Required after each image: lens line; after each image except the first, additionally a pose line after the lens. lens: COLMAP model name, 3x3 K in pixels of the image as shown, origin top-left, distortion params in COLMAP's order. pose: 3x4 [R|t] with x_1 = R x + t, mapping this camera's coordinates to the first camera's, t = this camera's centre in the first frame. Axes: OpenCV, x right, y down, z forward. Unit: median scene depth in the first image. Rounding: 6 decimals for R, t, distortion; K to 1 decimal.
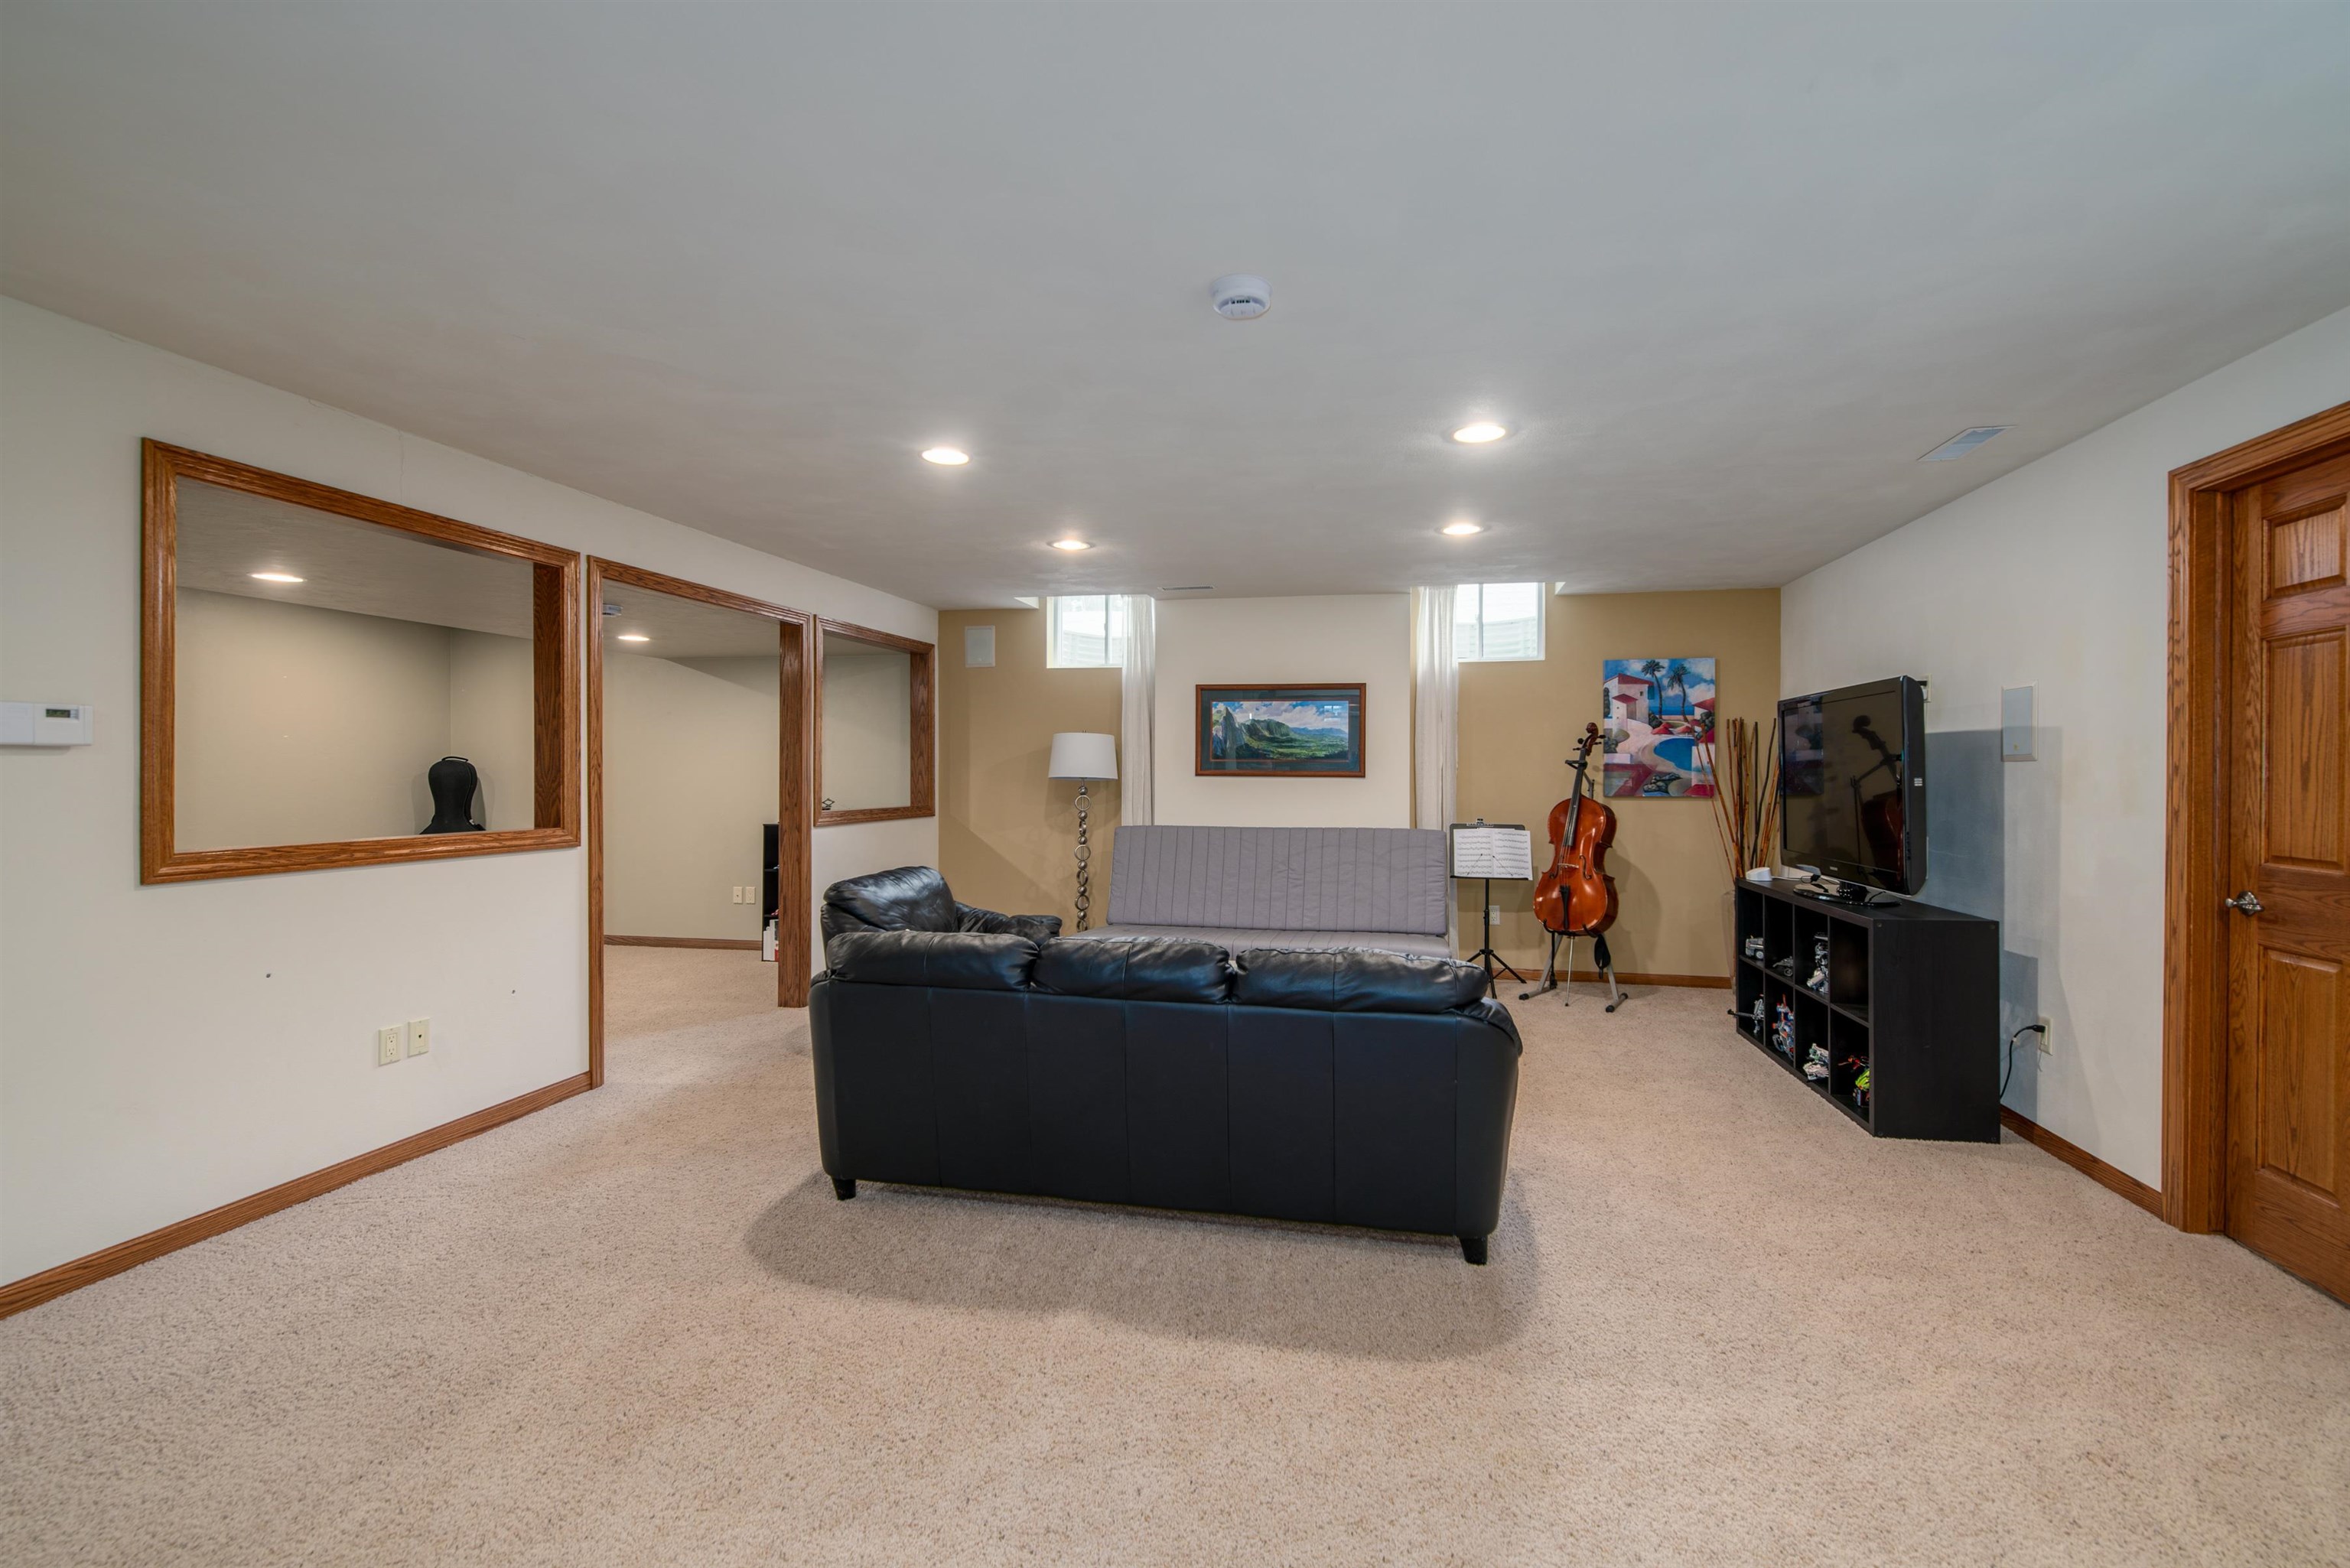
lens RADIAL K [[1027.0, 0, 1181.4], [0, 1027.0, 773.6], [0, 0, 1]] dist [-0.000427, -0.003970]
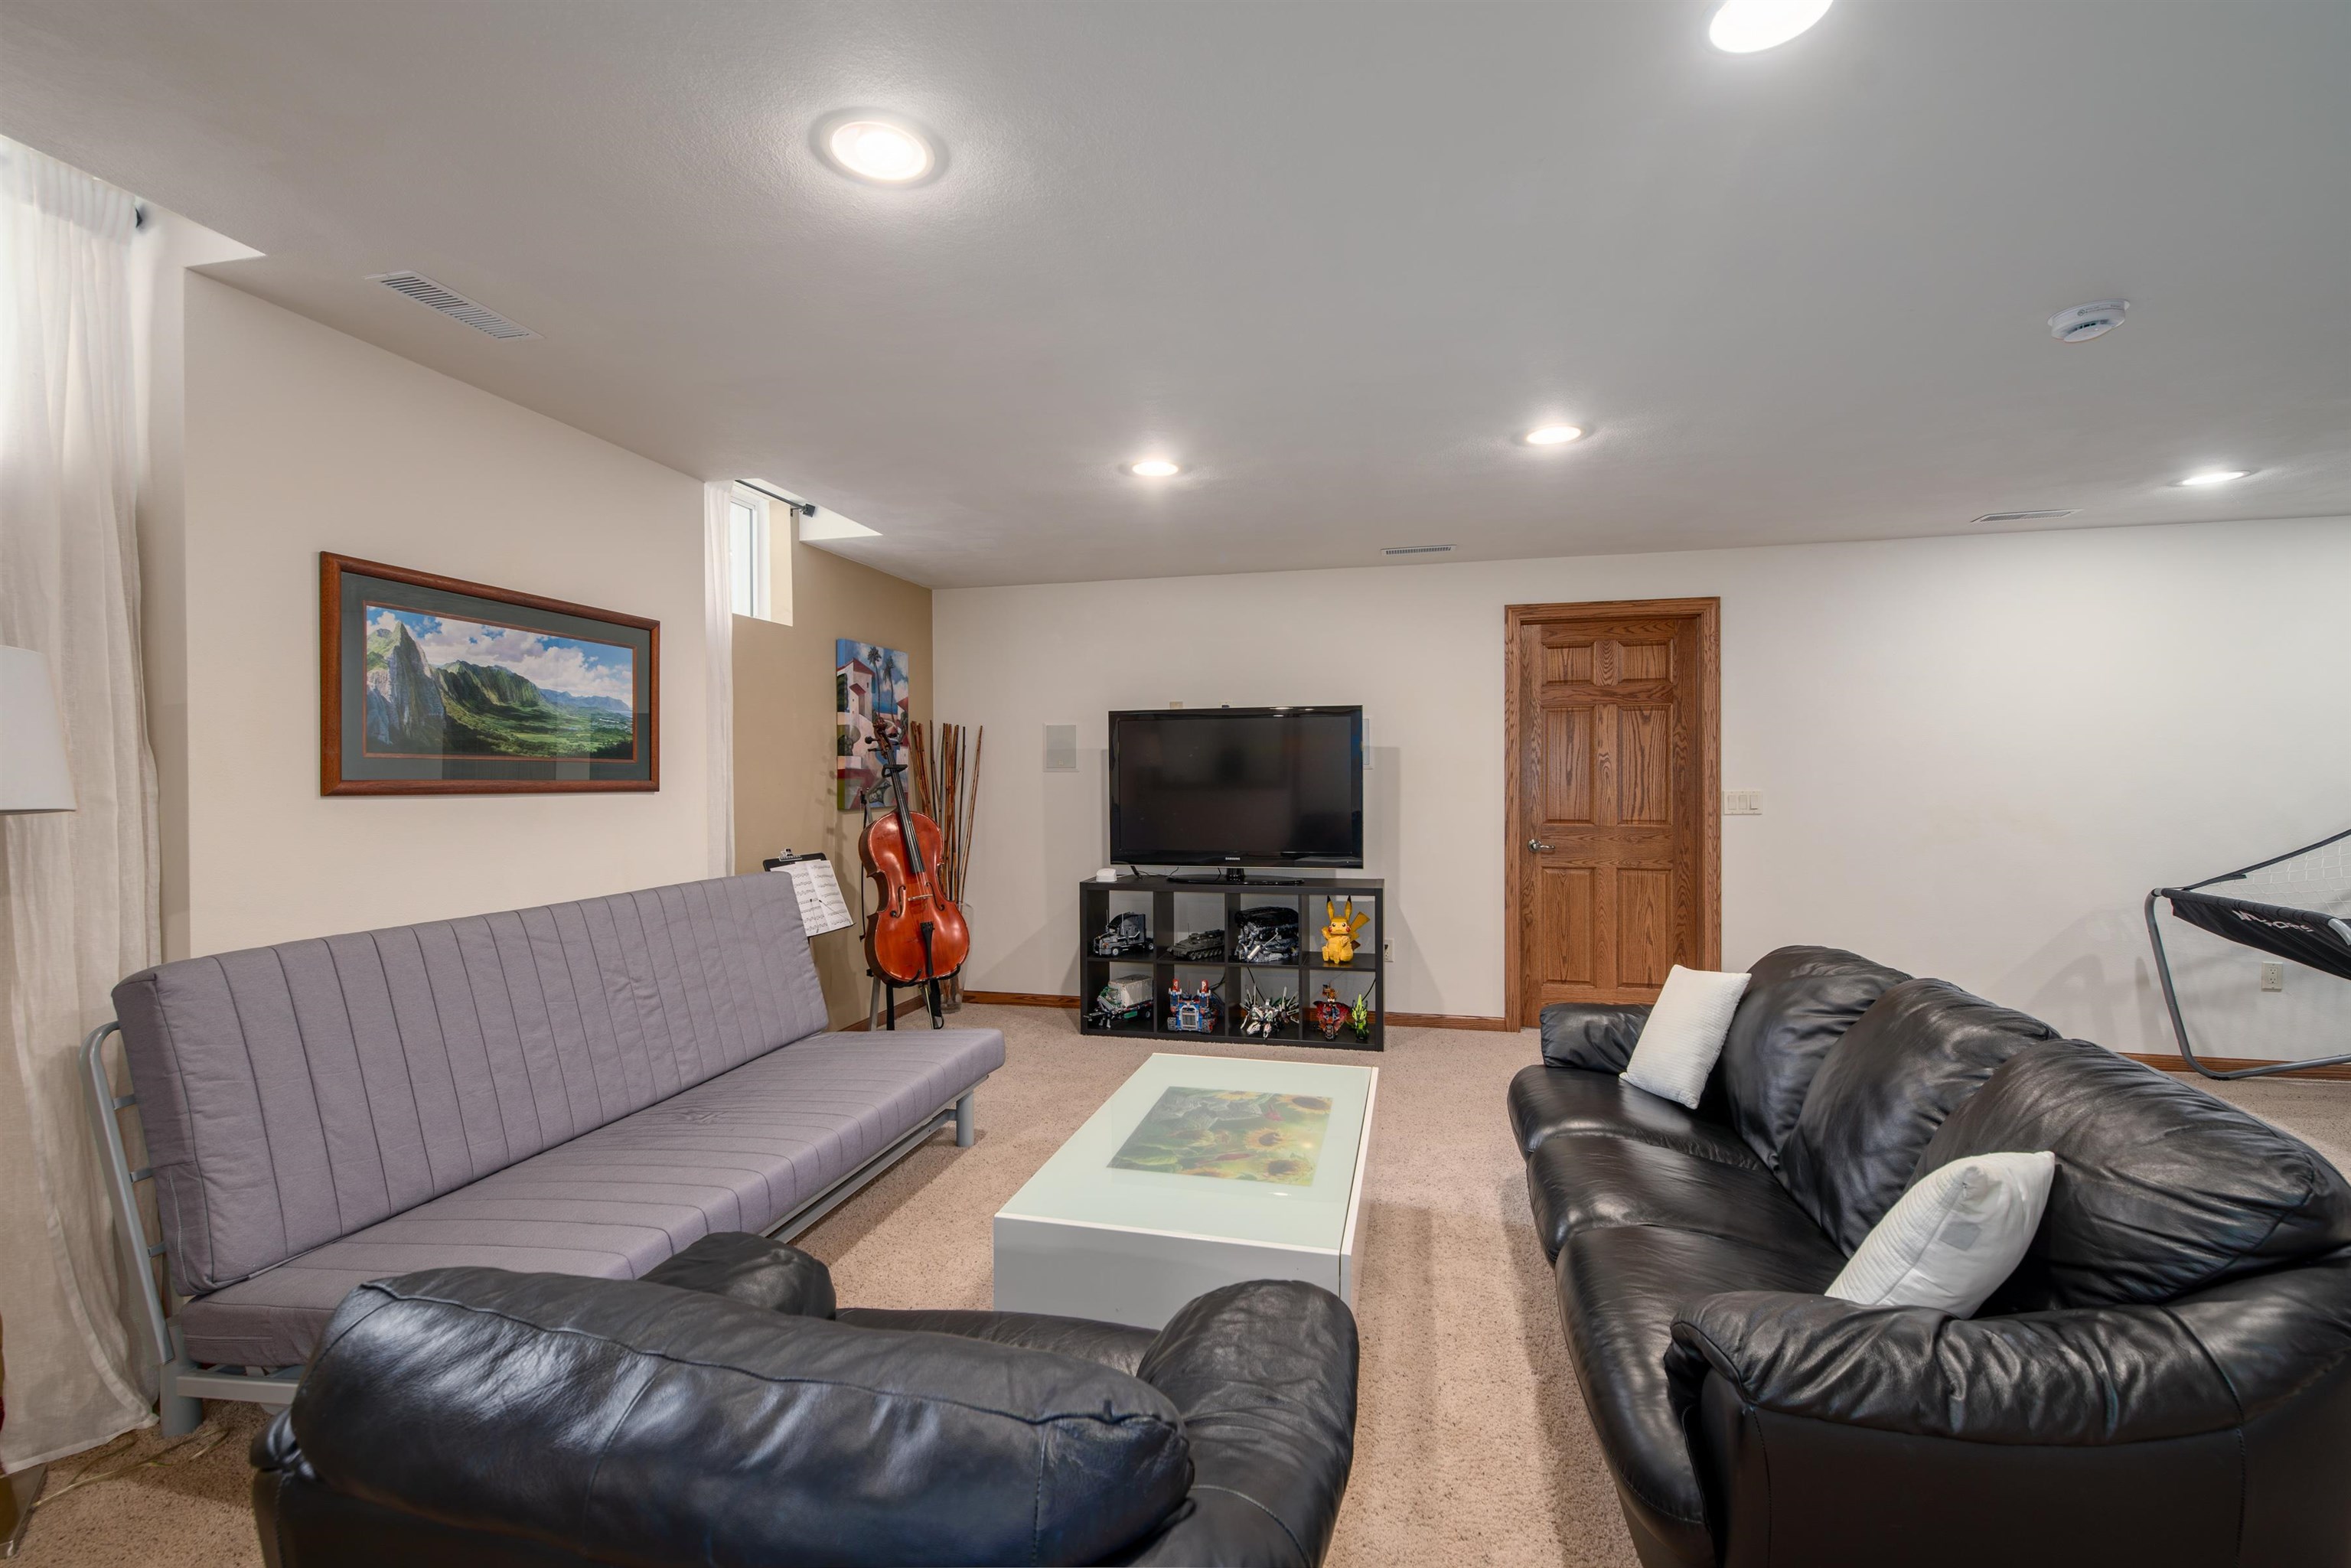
lens RADIAL K [[1027.5, 0, 1116.3], [0, 1027.5, 786.1], [0, 0, 1]] dist [-0.000427, -0.003970]
pose [[0.019847, -0.013008, 0.999718, -0.382613], [0.005174, 0.999903, 0.012907, -0.005174], [-0.999790, 0.004917, 0.019912, 0.767184]]
